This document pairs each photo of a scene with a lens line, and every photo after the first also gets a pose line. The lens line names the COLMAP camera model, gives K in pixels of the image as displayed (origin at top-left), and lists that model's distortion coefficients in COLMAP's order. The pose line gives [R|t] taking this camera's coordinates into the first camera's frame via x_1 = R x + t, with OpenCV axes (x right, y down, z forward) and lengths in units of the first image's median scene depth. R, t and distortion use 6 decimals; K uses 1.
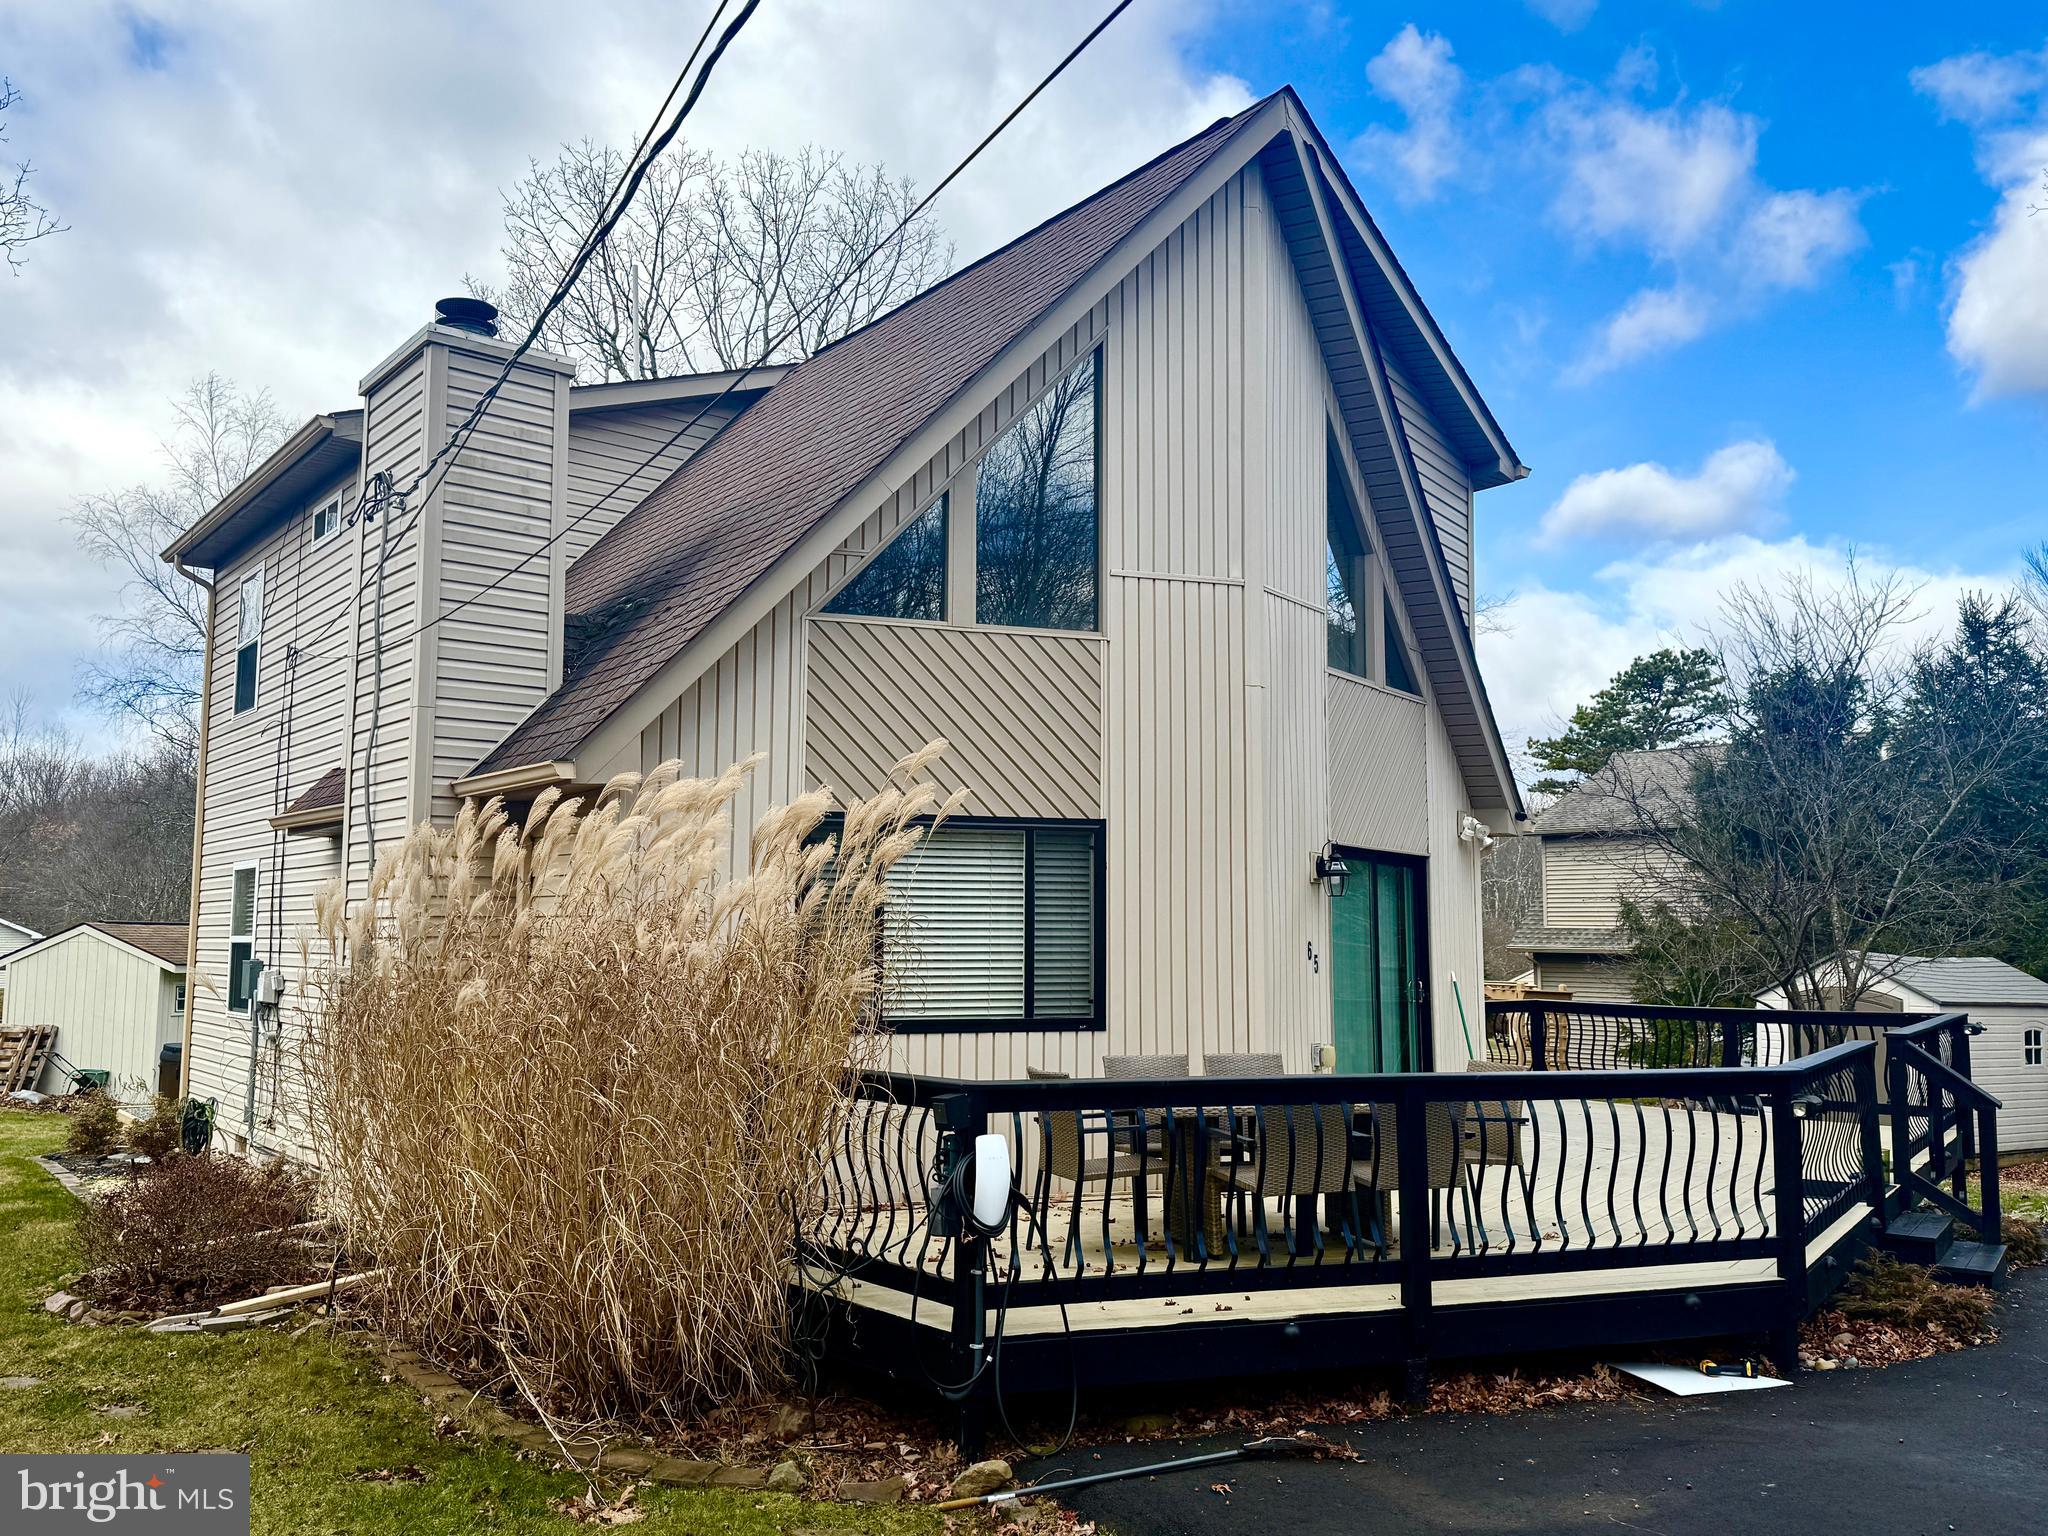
lens RADIAL K [[1626.7, 0, 1024.0], [0, 1626.7, 768.0], [0, 0, 1]] dist [0.112961, -0.150901]
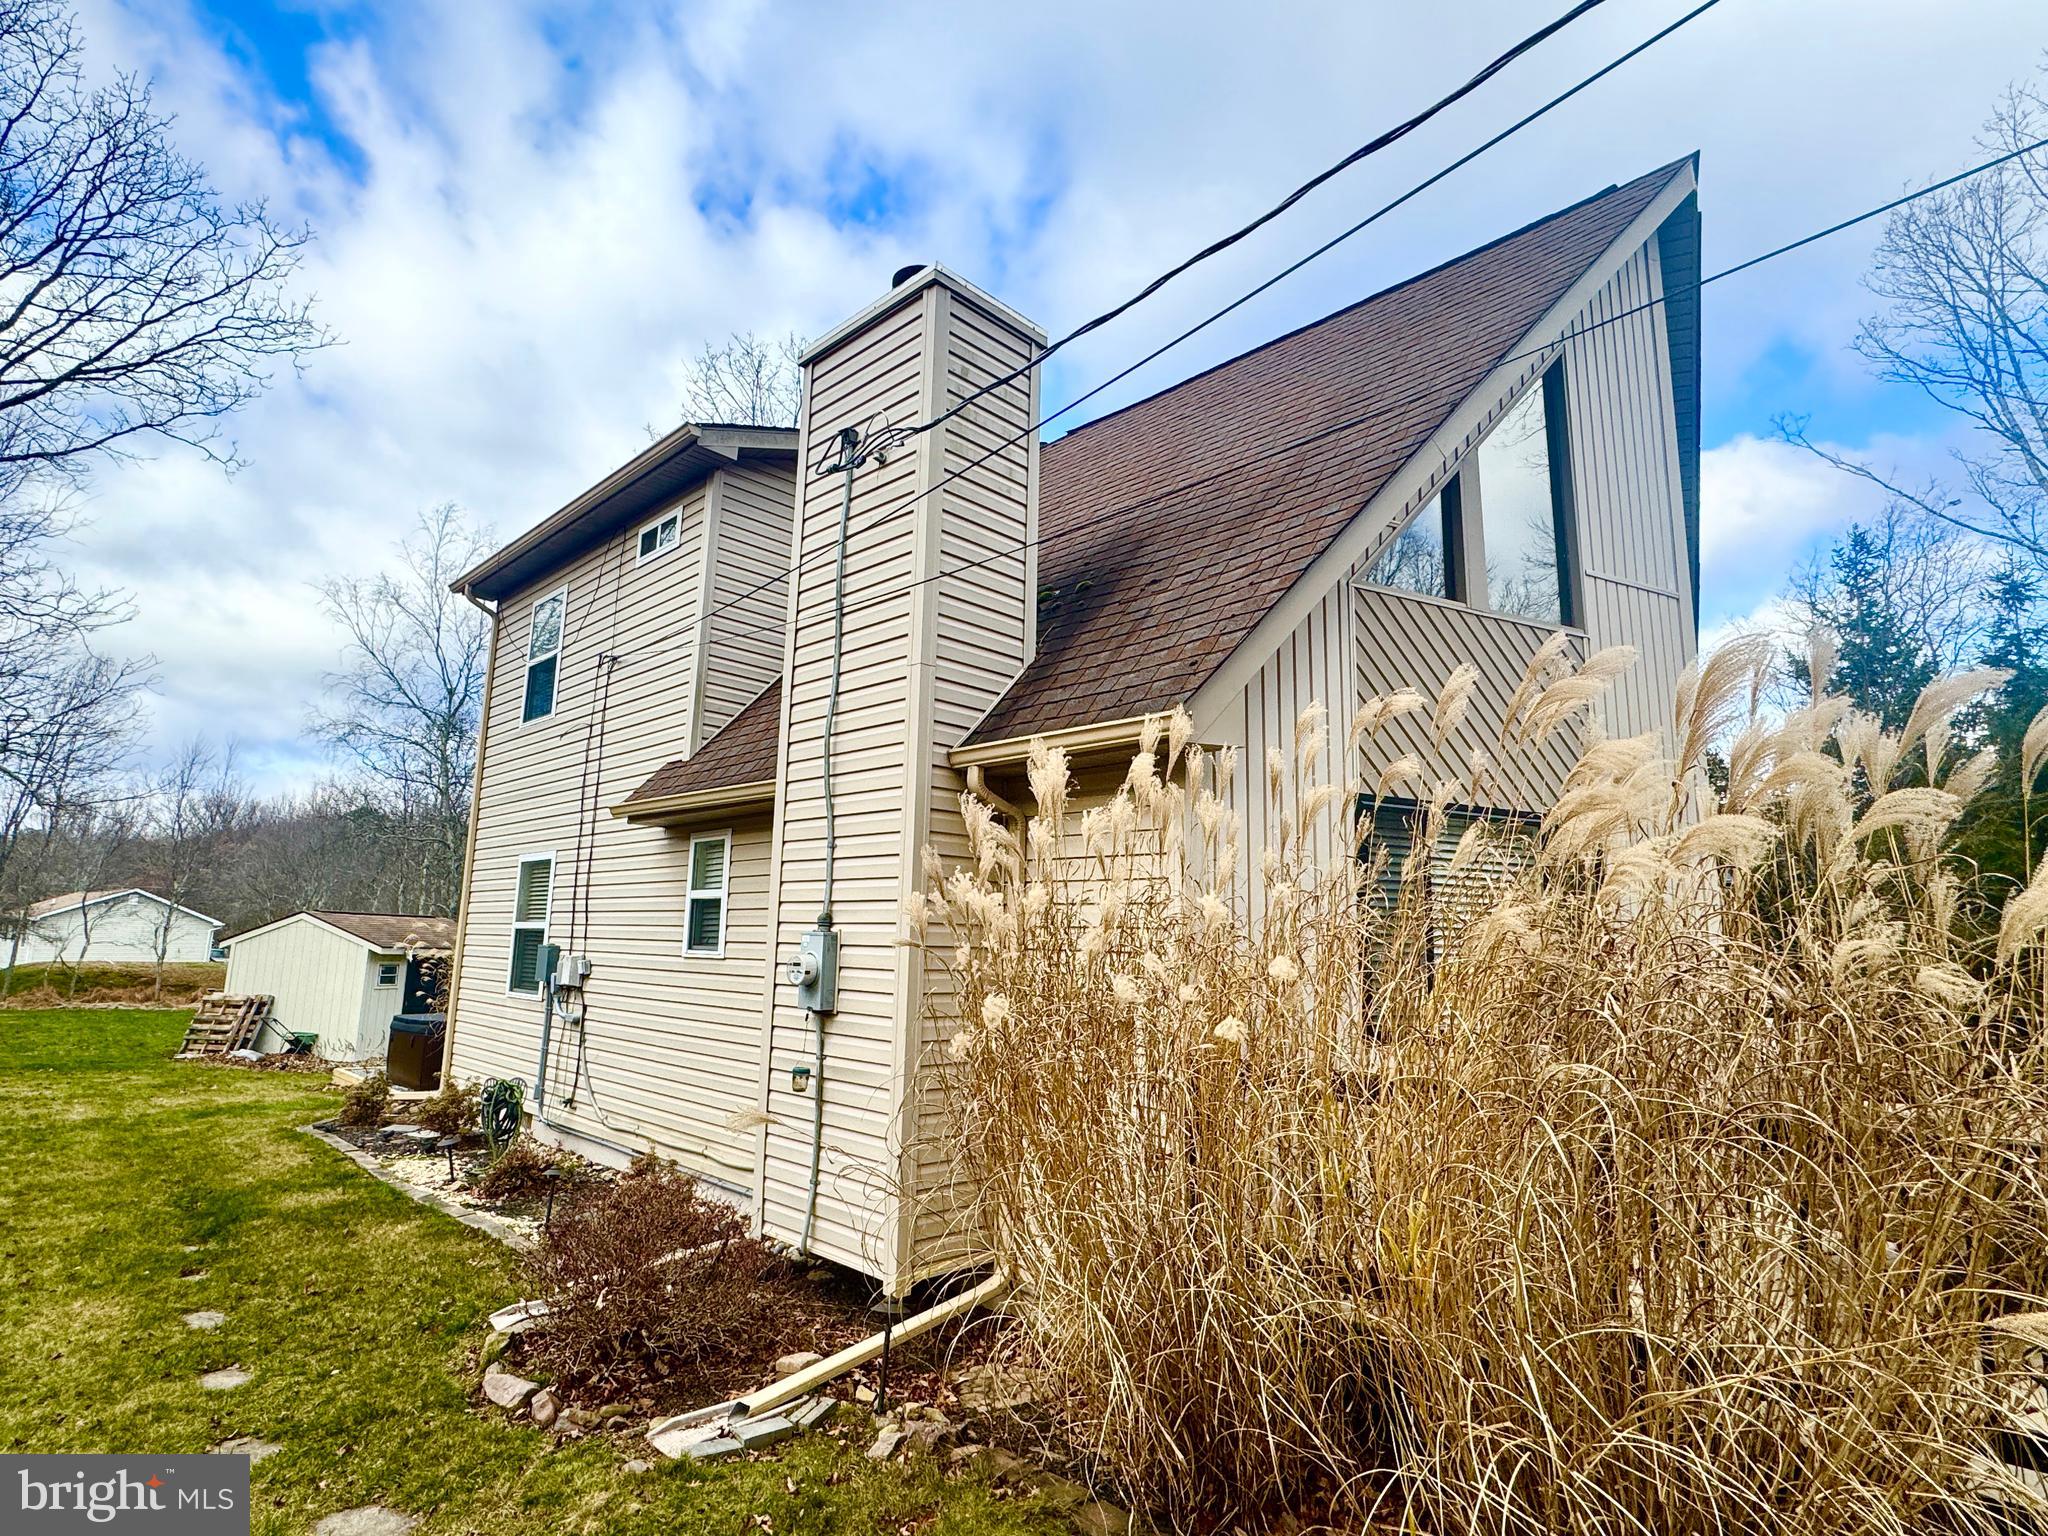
lens RADIAL K [[1052.0, 0, 1024.0], [0, 1052.0, 768.0], [0, 0, 1]] dist [0.001000, 0.000006]
pose [[0.991785, 0.039519, 0.121657, -0.253826], [-0.032032, 0.997506, -0.062890, 0.035597], [-0.123839, 0.058477, 0.990578, 0.288217]]
